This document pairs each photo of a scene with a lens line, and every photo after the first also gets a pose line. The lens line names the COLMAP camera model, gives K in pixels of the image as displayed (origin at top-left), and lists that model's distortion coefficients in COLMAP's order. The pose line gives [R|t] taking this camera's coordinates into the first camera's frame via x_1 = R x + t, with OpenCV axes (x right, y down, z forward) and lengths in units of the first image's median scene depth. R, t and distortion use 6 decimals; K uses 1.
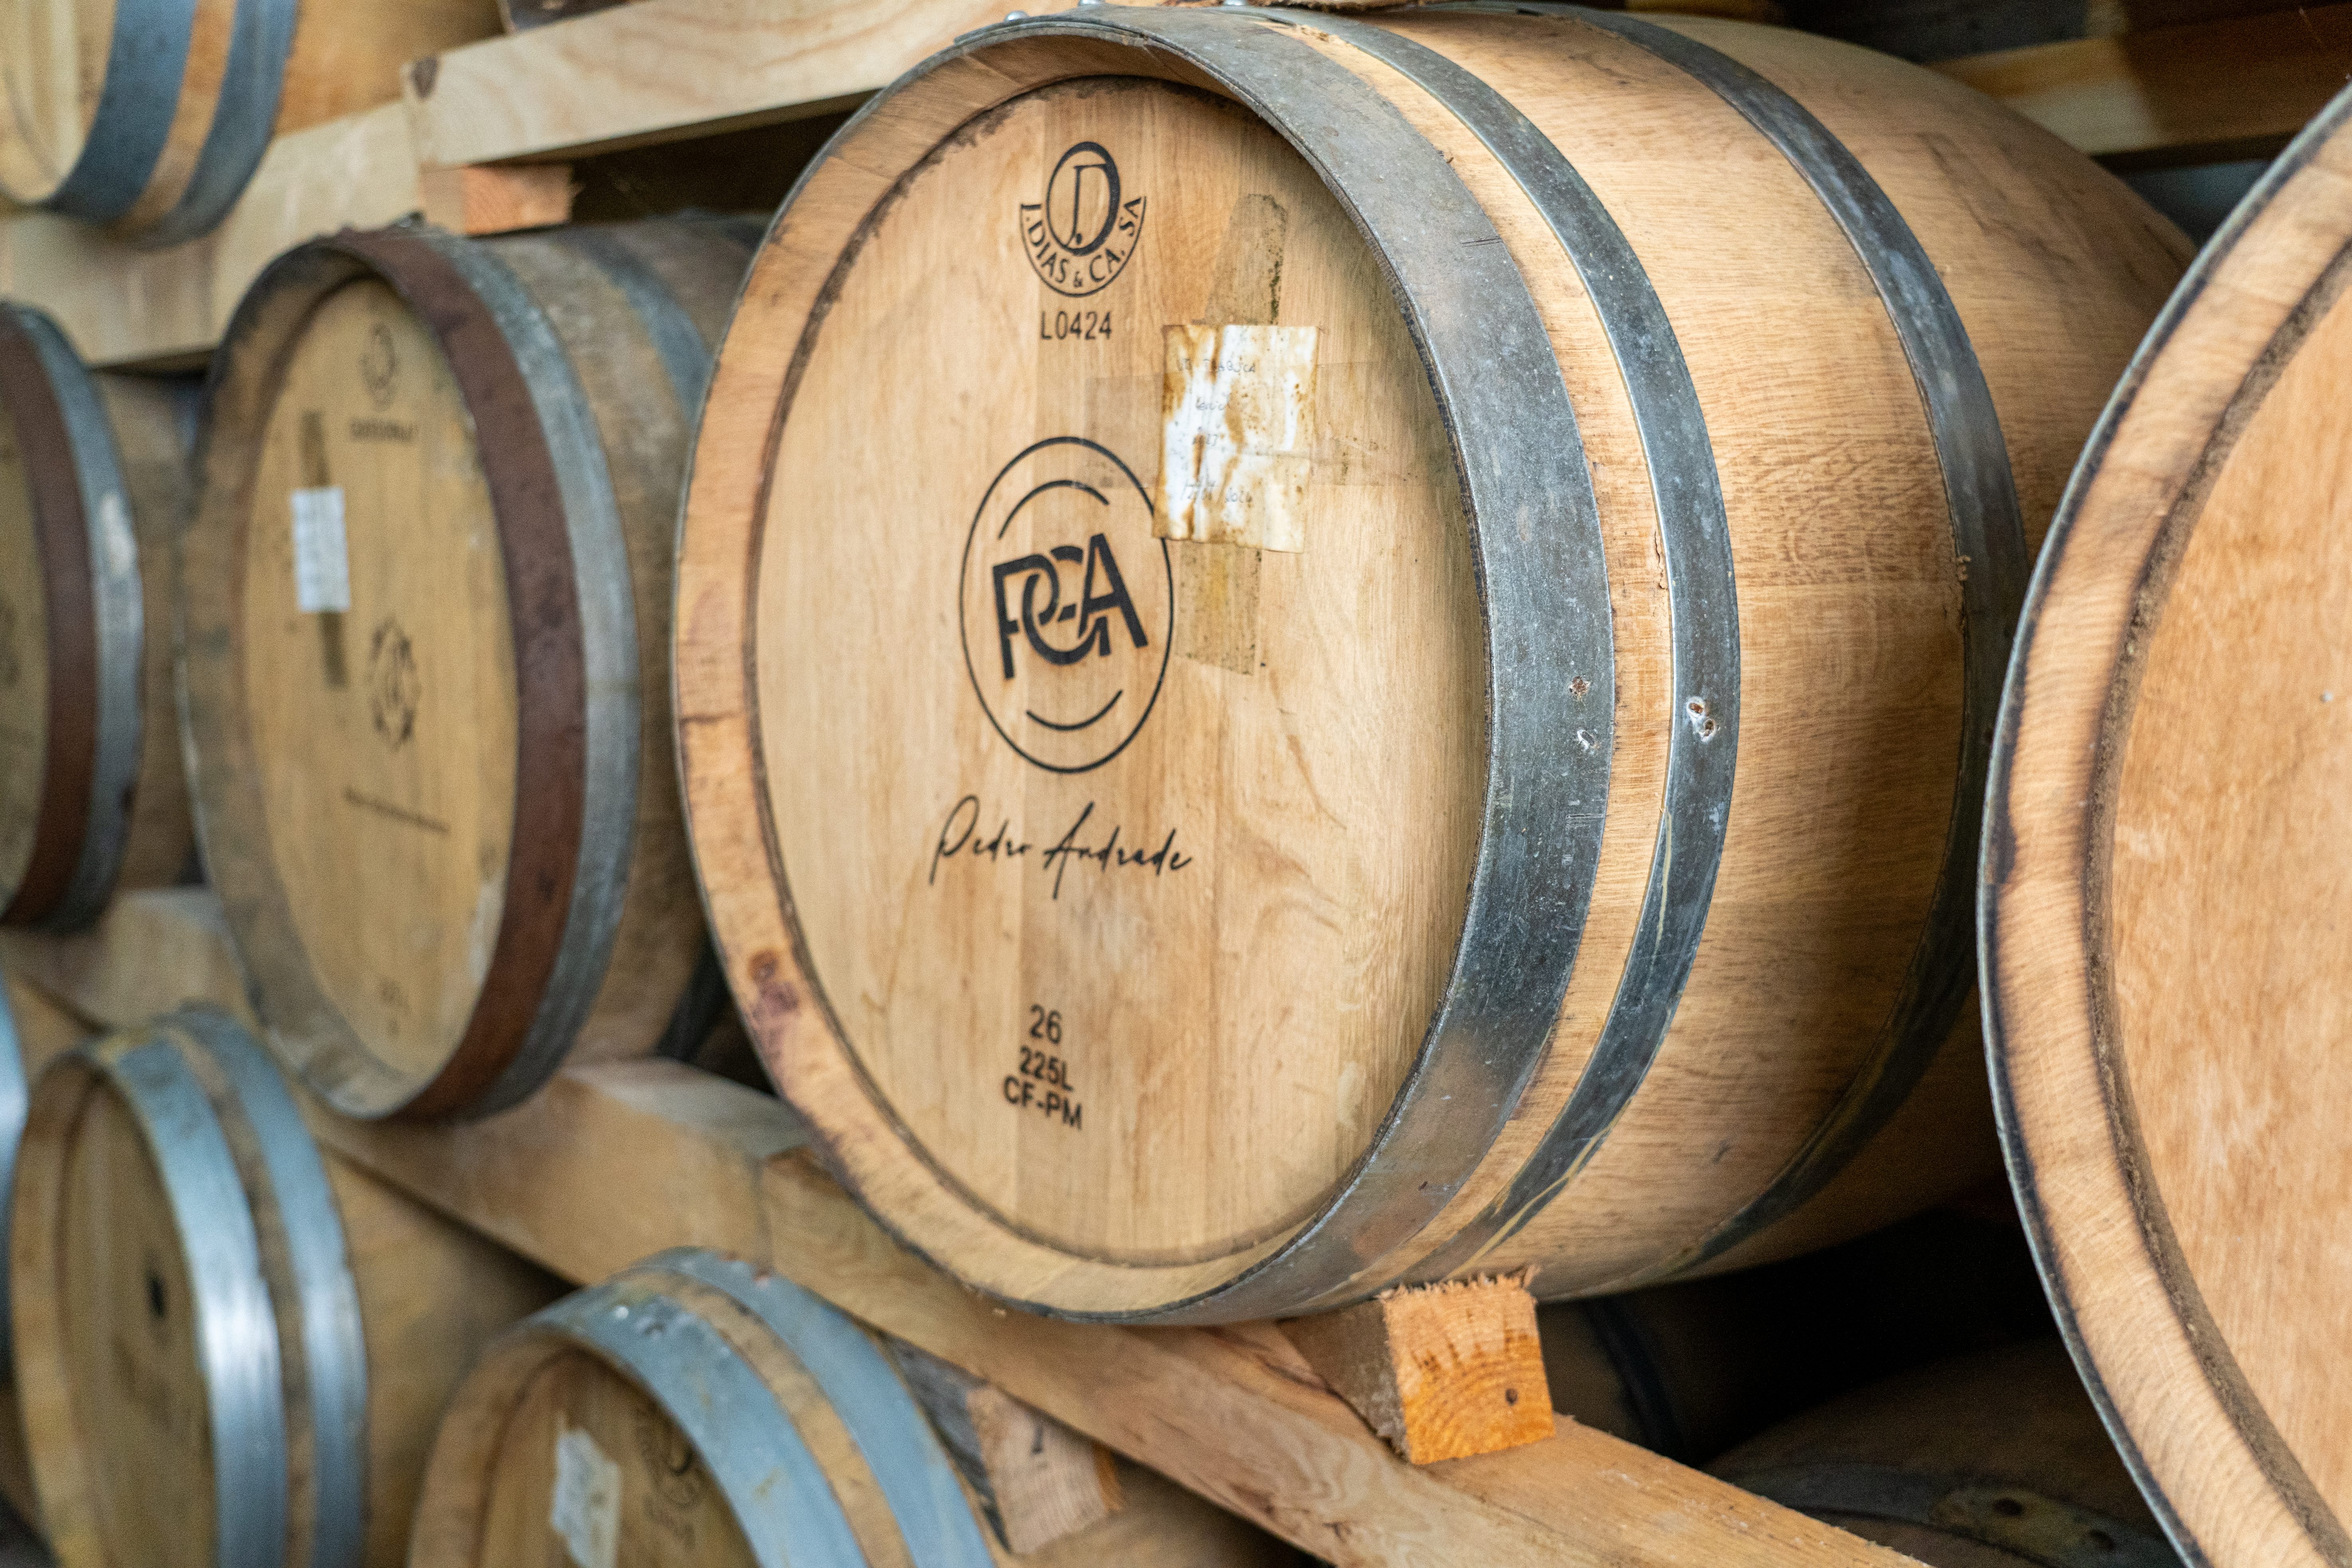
lens RADIAL K [[2204.4, 0, 1195.9], [0, 2204.4, 756.9], [0, 0, 1]] dist [0.017998, 0.000000]
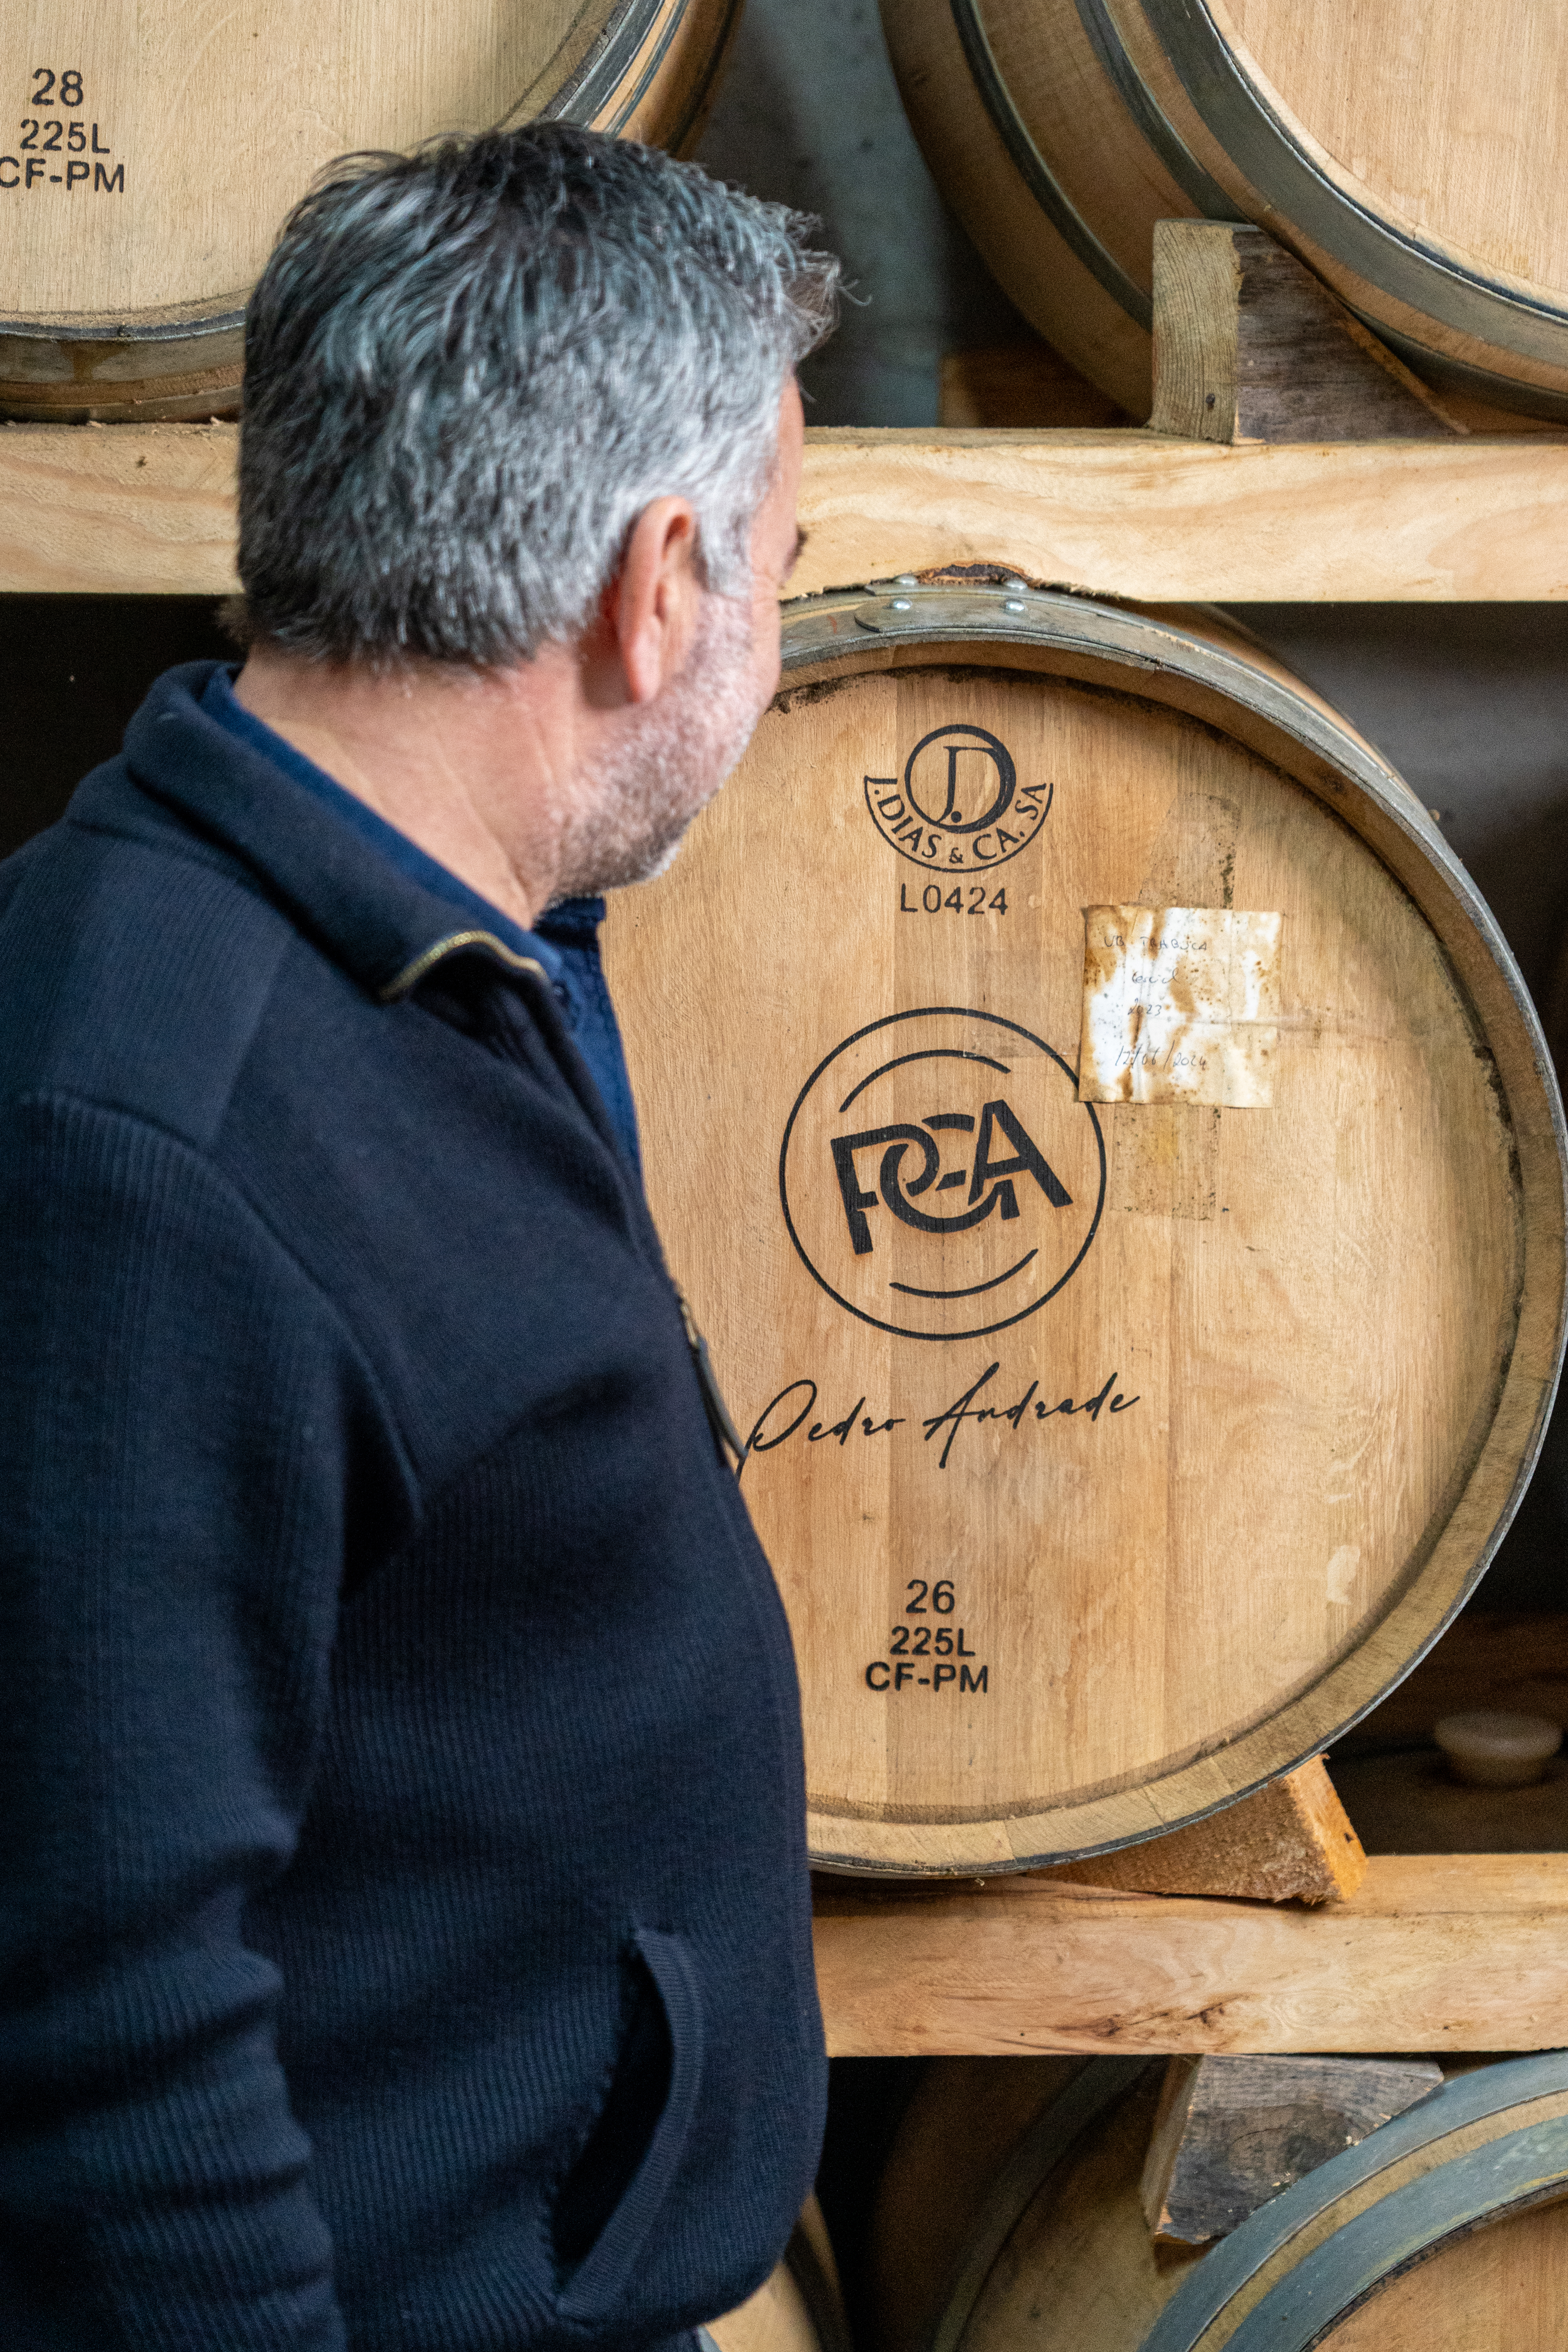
lens RADIAL K [[5180.3, 0, 778.3], [0, 5180.3, 1170.3], [0, 0, 1]] dist [0.007111, 0.000000]
pose [[0.632900, -0.090279, 0.768952, -2.064229], [0.107257, 0.993826, 0.028401, -0.155692], [-0.766768, 0.064501, 0.638675, -0.485468]]
